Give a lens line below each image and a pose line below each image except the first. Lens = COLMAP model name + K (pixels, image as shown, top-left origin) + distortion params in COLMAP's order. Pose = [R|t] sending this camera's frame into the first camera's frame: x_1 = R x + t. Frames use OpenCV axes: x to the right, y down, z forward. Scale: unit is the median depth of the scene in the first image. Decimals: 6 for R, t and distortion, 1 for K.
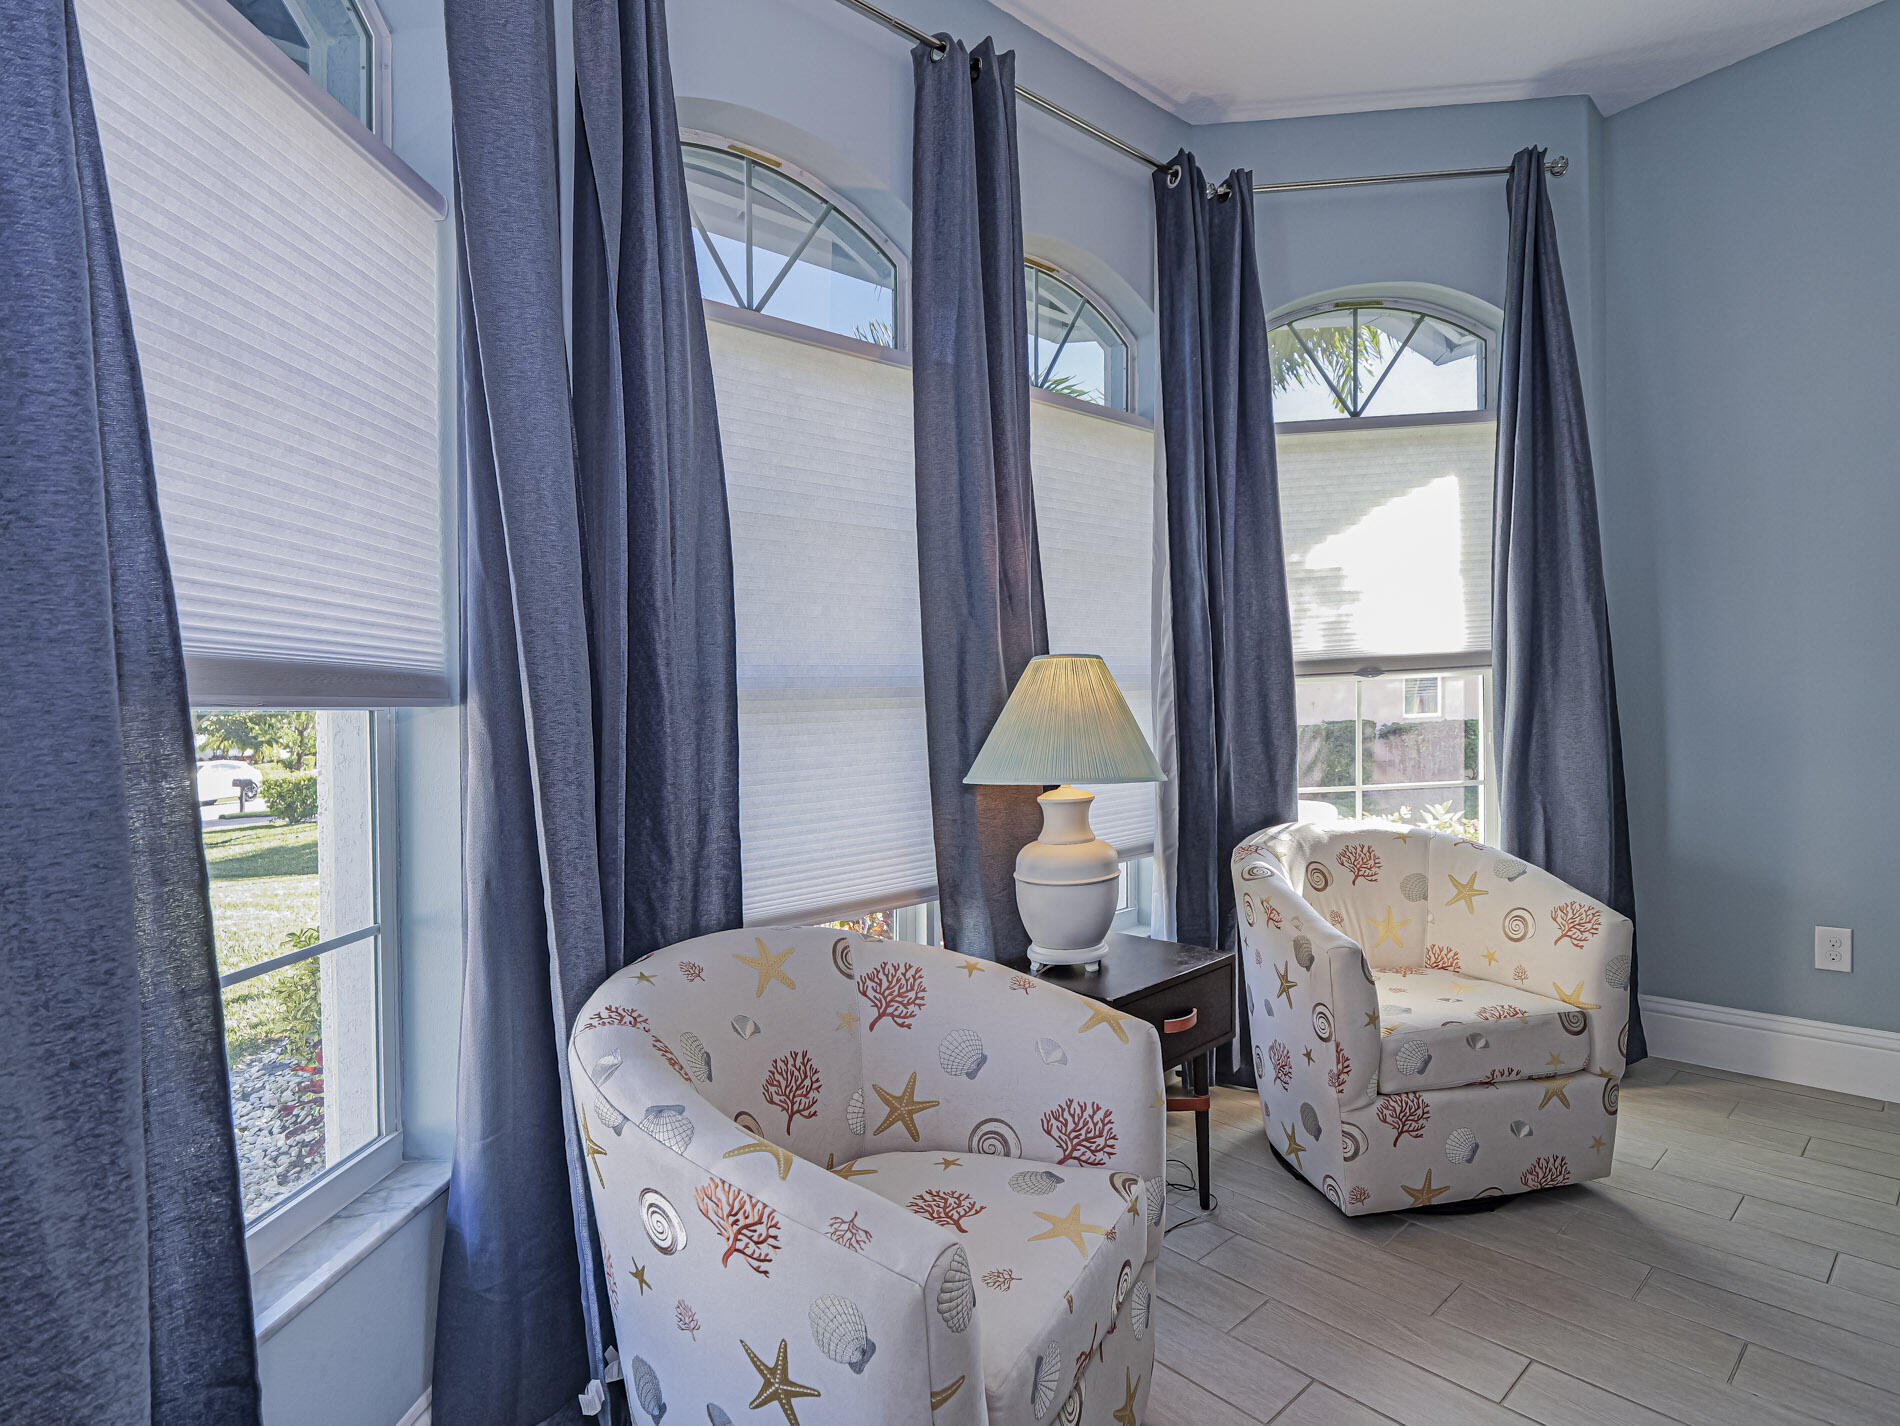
lens RADIAL K [[958.3, 0, 942.3], [0, 958.3, 723.0], [0, 0, 1]] dist [-0.000896, -0.012538]
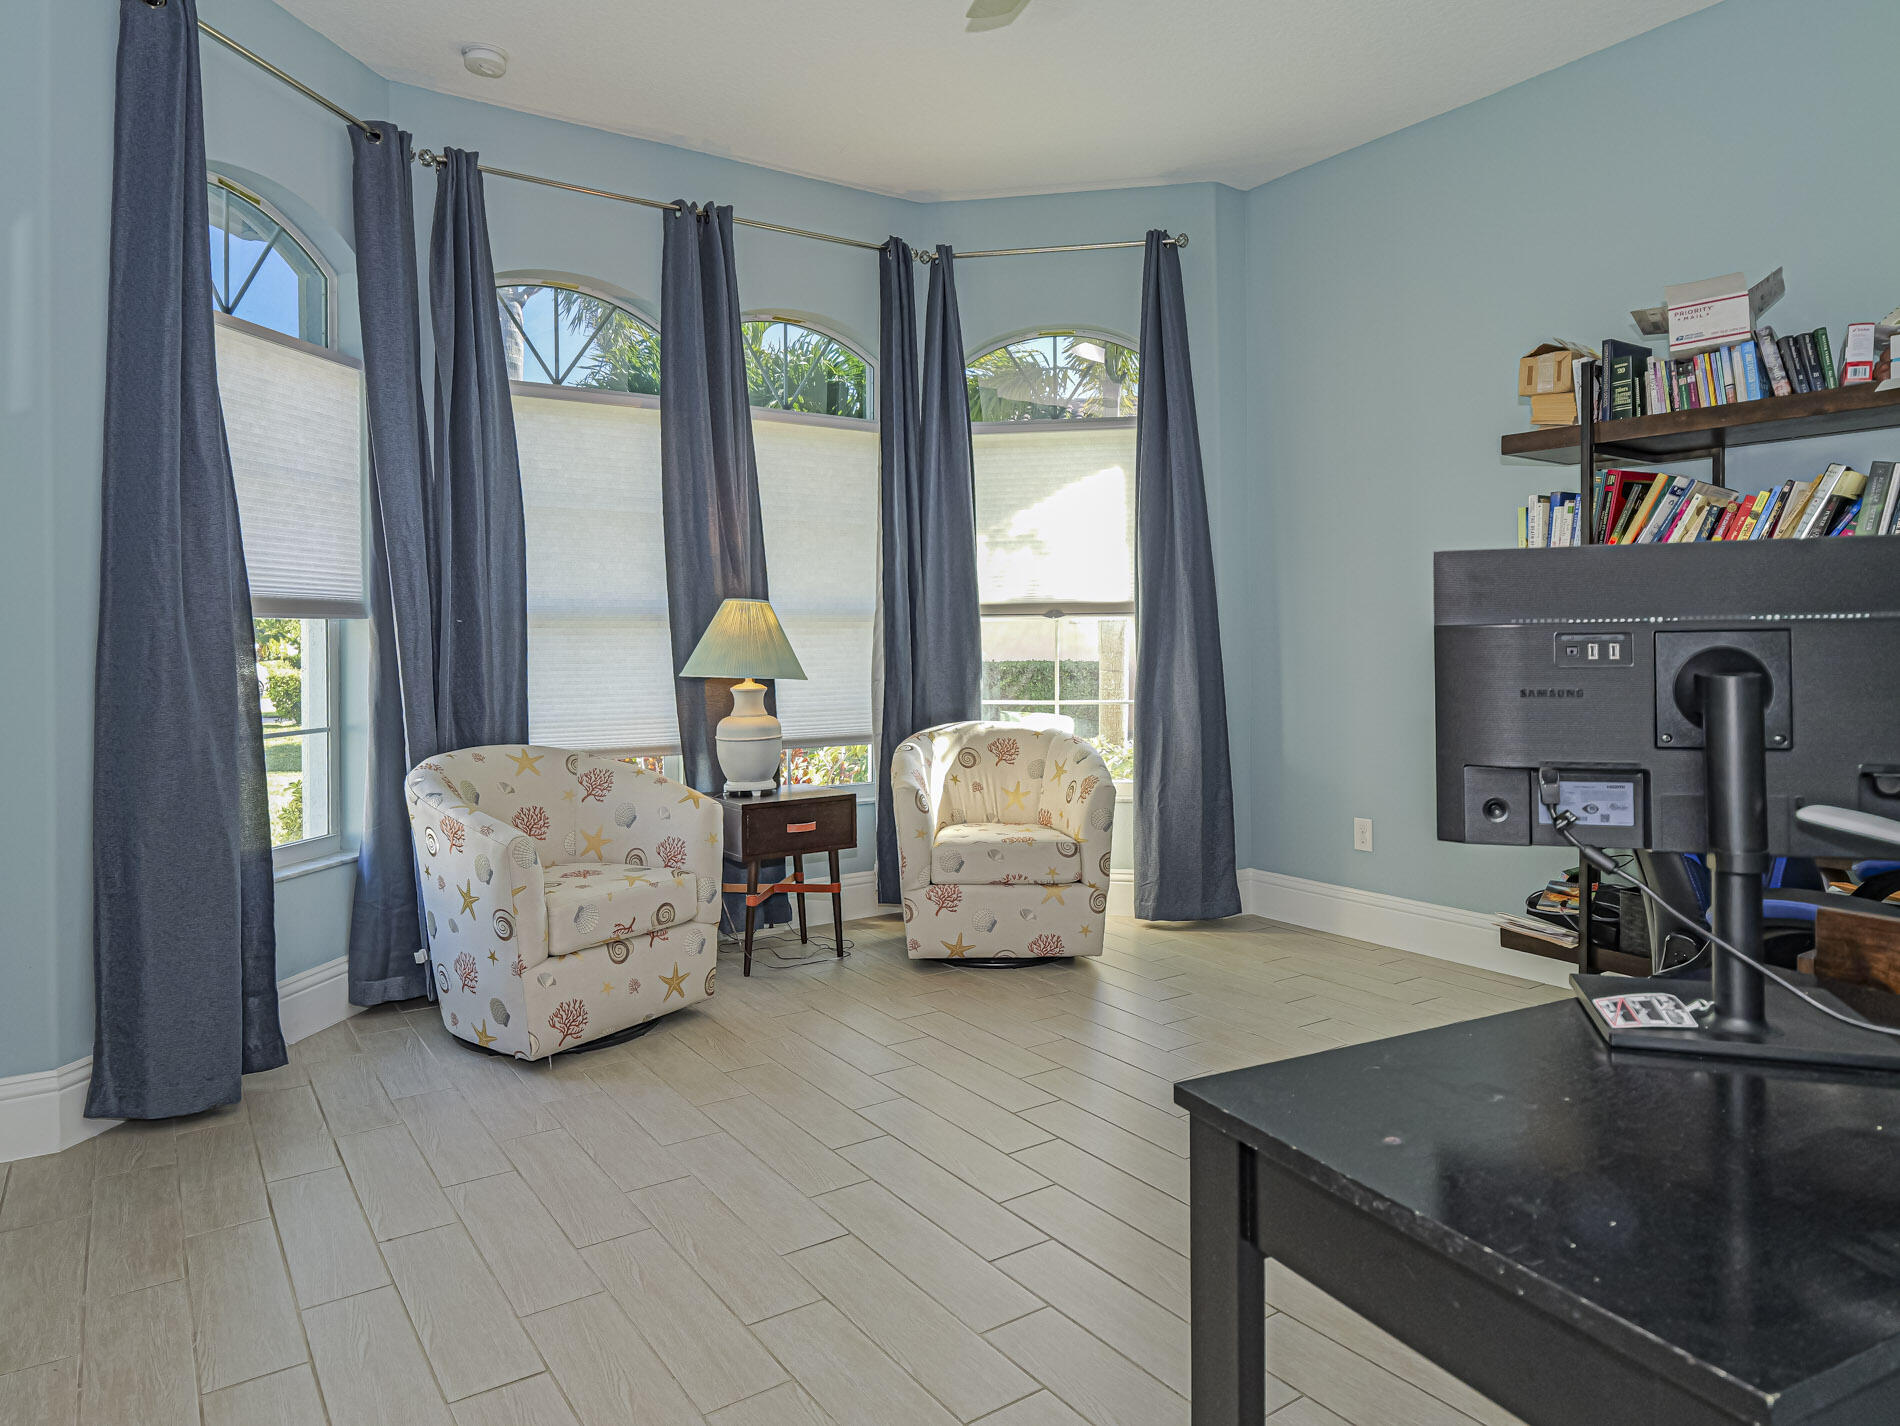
lens RADIAL K [[1215.4, 0, 950.0], [0, 1215.4, 713.0], [0, 0, 1]] dist [0.000042, 0.000924]
pose [[0.993305, 0.046067, -0.105937, 0.686153], [-0.040021, 0.997485, 0.058504, -0.013319], [0.108365, -0.053873, 0.992650, -0.978657]]
